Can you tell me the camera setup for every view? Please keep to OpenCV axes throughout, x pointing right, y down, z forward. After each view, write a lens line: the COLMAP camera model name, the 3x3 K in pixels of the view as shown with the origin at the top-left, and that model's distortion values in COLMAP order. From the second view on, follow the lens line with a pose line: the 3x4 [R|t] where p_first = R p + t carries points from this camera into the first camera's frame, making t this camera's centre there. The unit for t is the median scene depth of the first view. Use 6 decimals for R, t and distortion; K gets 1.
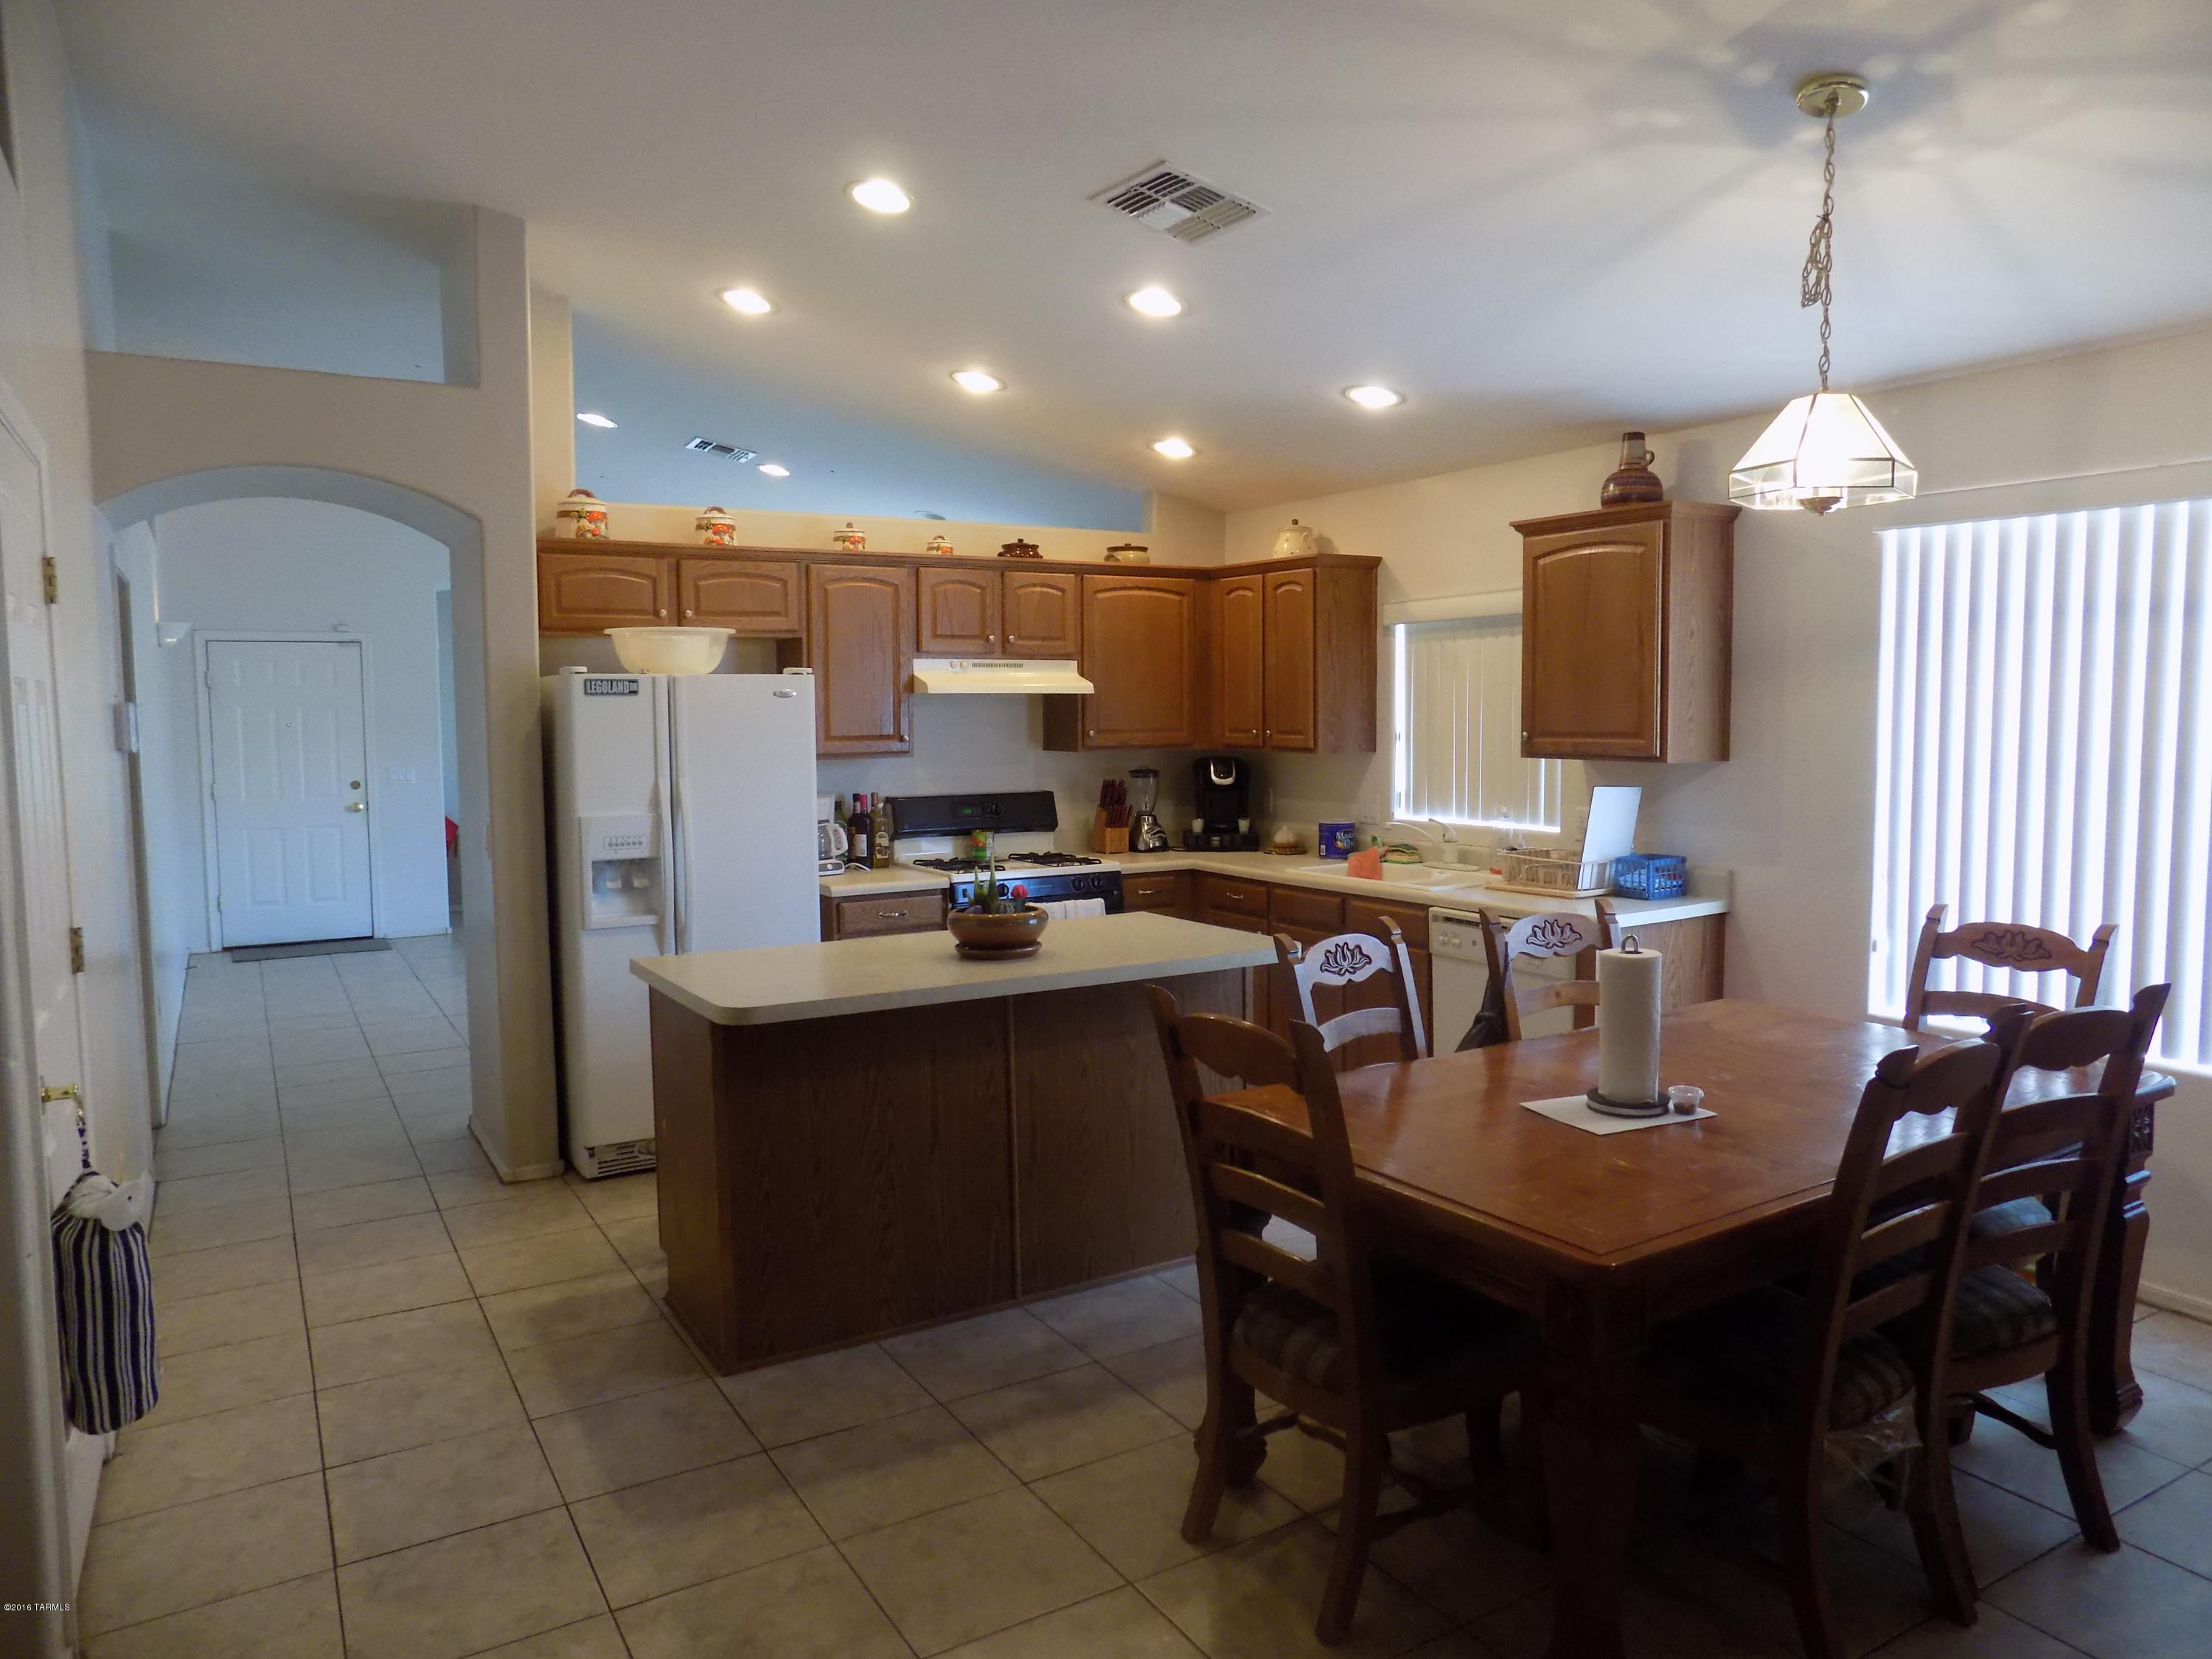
lens RADIAL K [[1498.0, 0, 1094.7], [0, 1498.0, 820.0], [0, 0, 1]] dist [-0.074128, 0.065610]
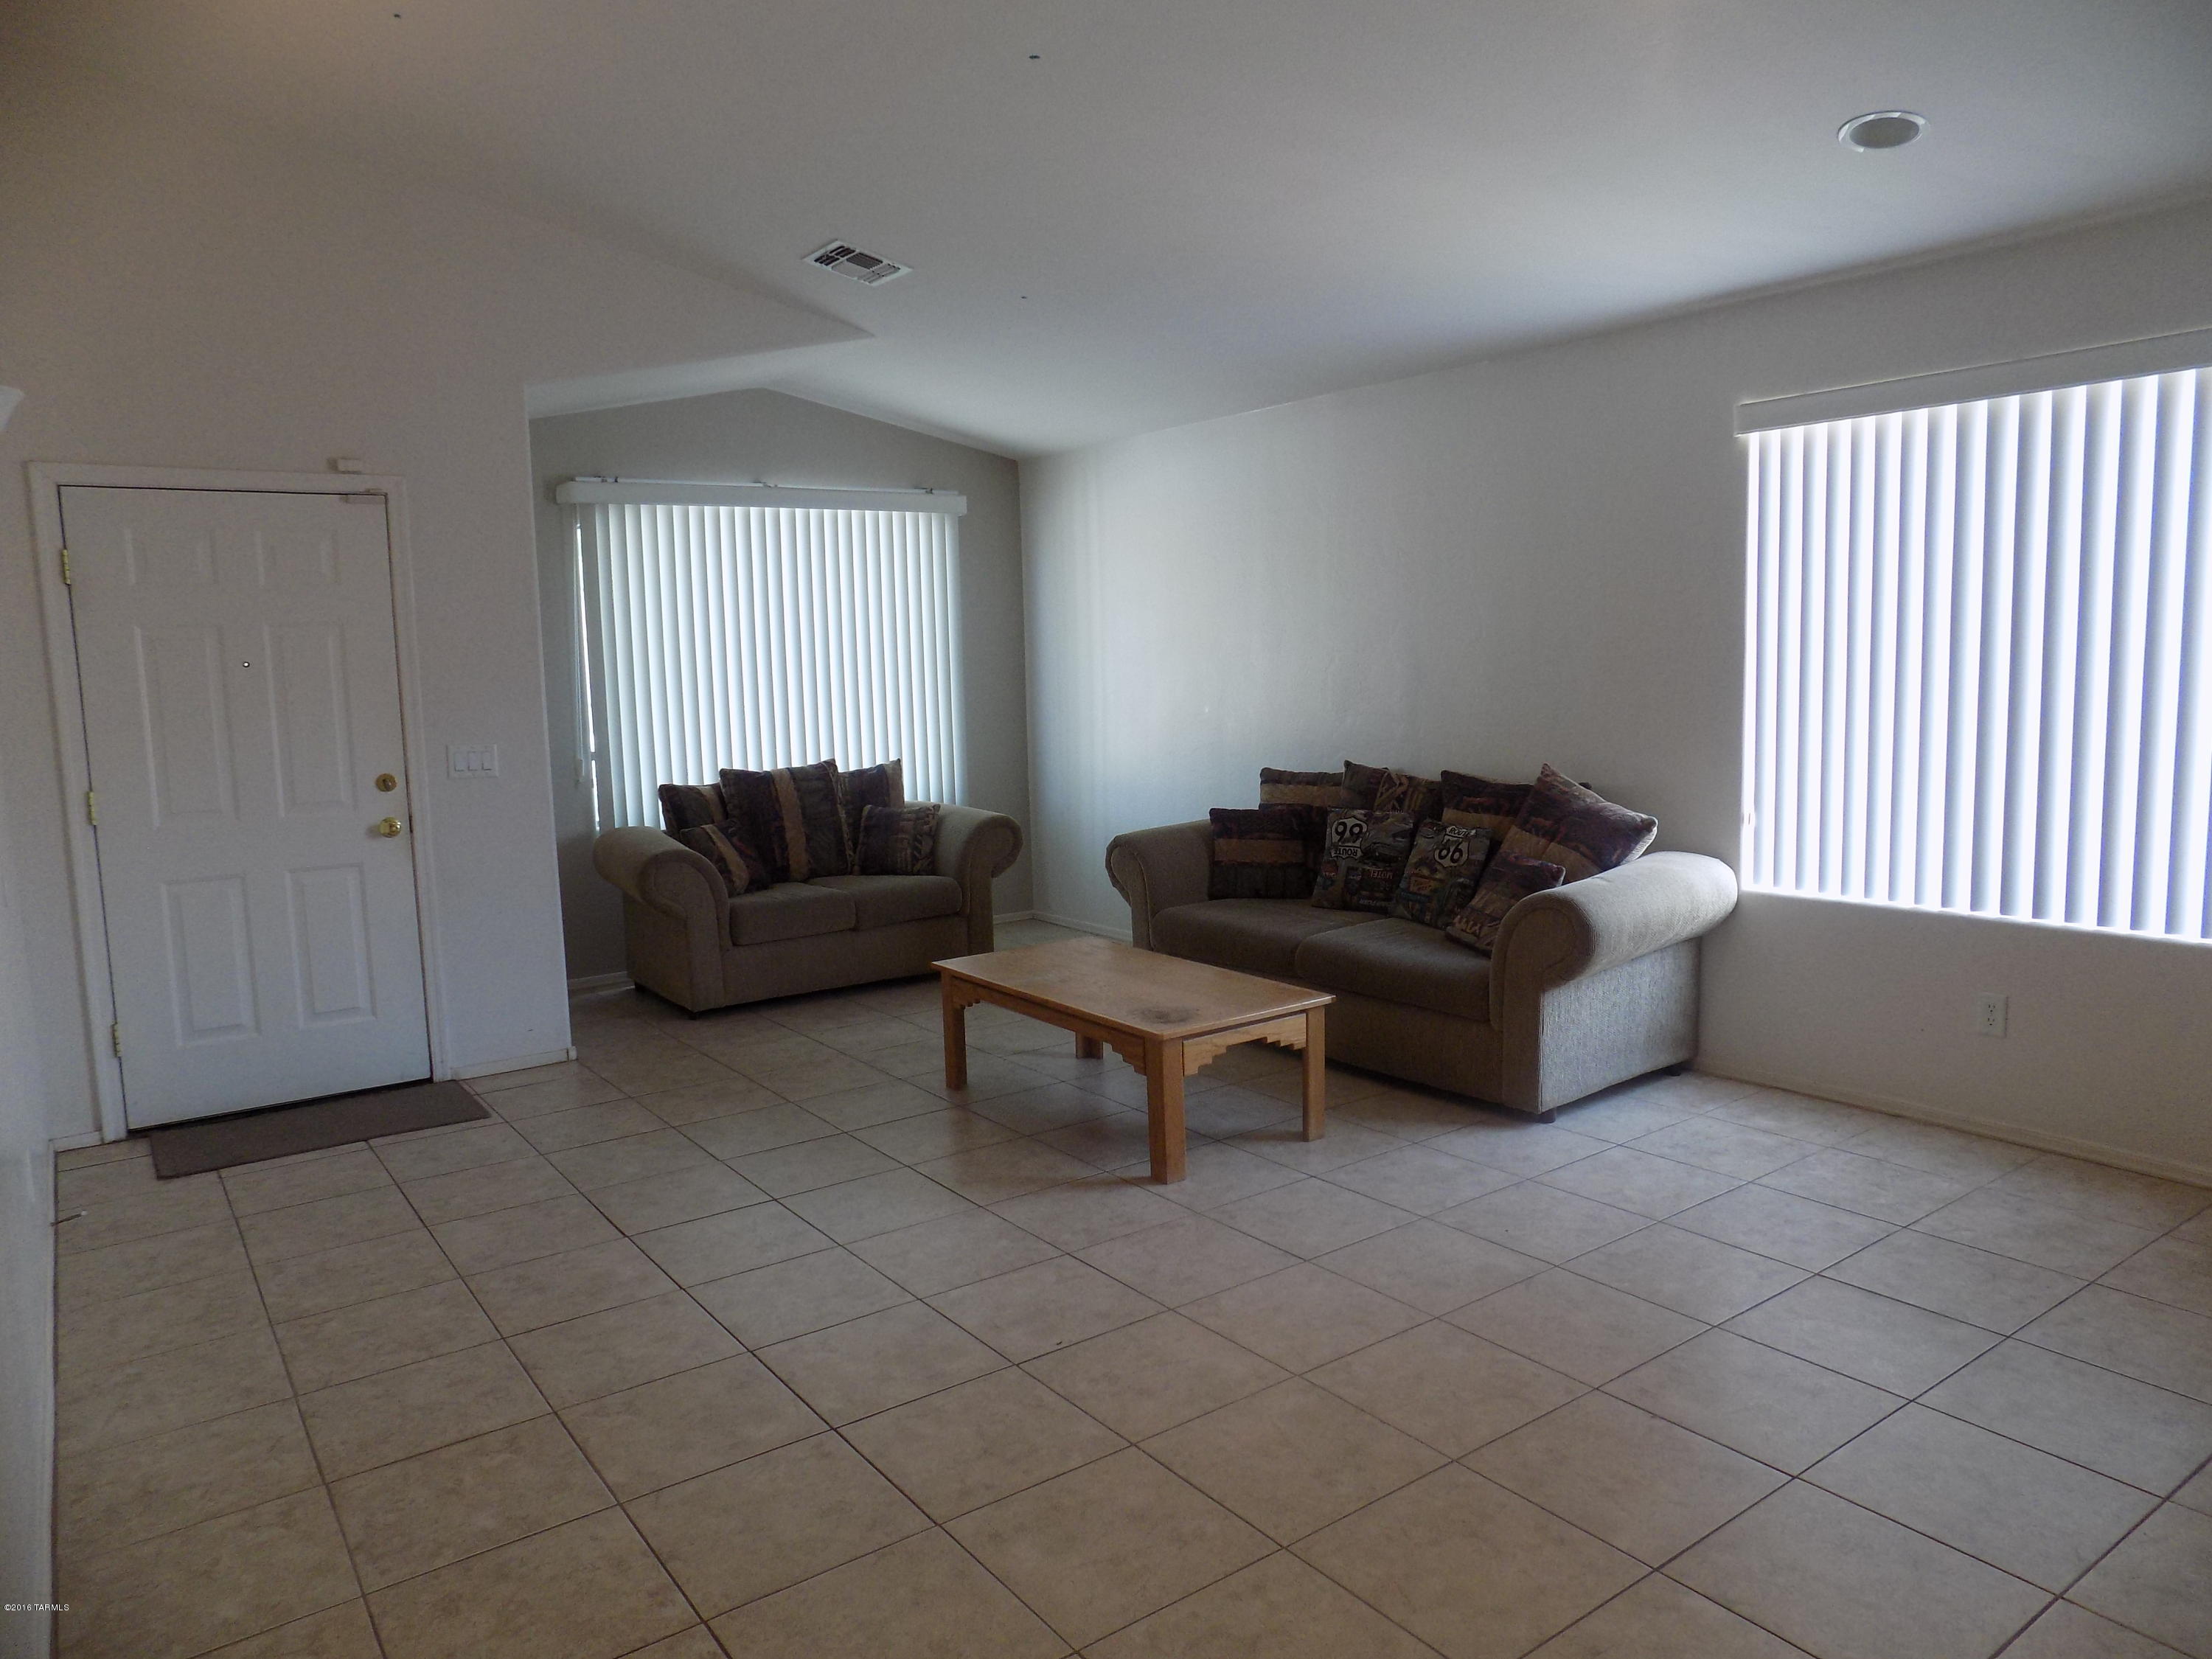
lens RADIAL K [[1498.0, 0, 1106.8], [0, 1498.0, 834.1], [0, 0, 1]] dist [-0.074128, 0.065610]
pose [[0.995929, -0.026291, 0.086217, -0.531348], [0.022986, 0.998971, 0.039097, -0.035627], [-0.087156, -0.036956, 0.995509, 0.846165]]
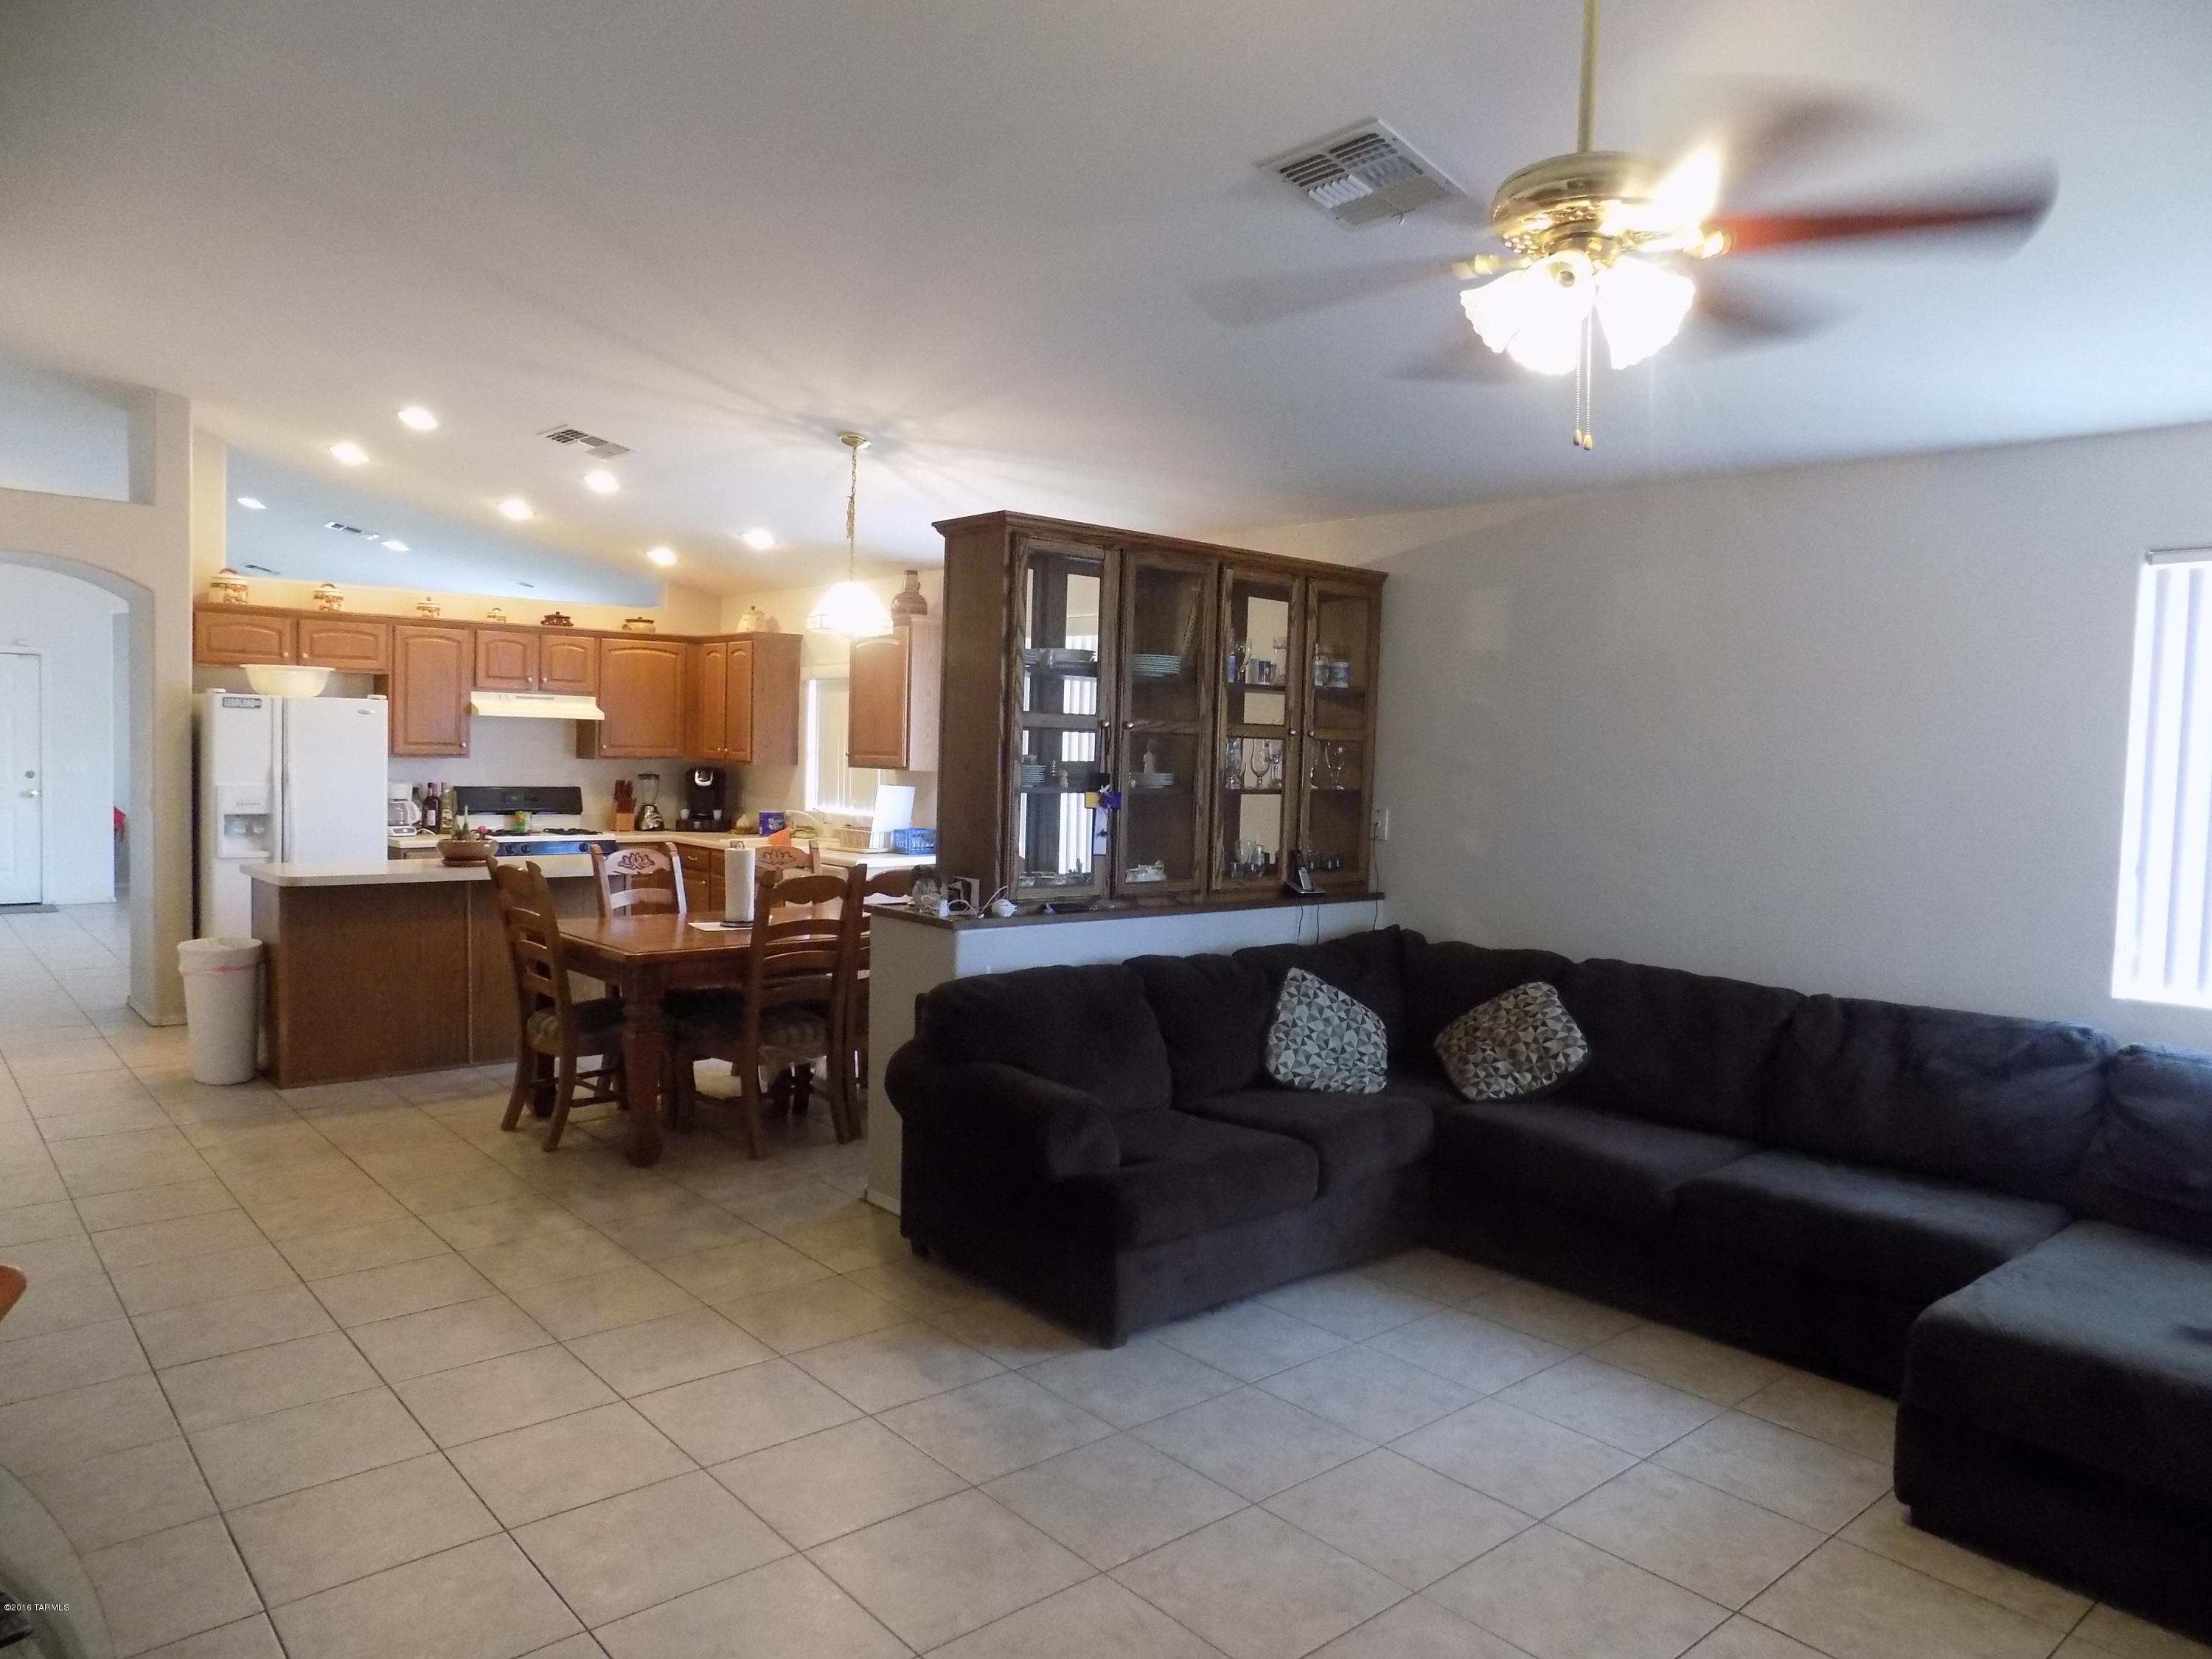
lens RADIAL K [[1498.0, 0, 1112.3], [0, 1498.0, 822.0], [0, 0, 1]] dist [-0.074128, 0.065610]
pose [[0.982015, 0.025843, 0.187026, 0.240020], [-0.021311, 0.999429, -0.026202, 0.047519], [-0.187597, 0.021745, 0.982005, -0.572770]]
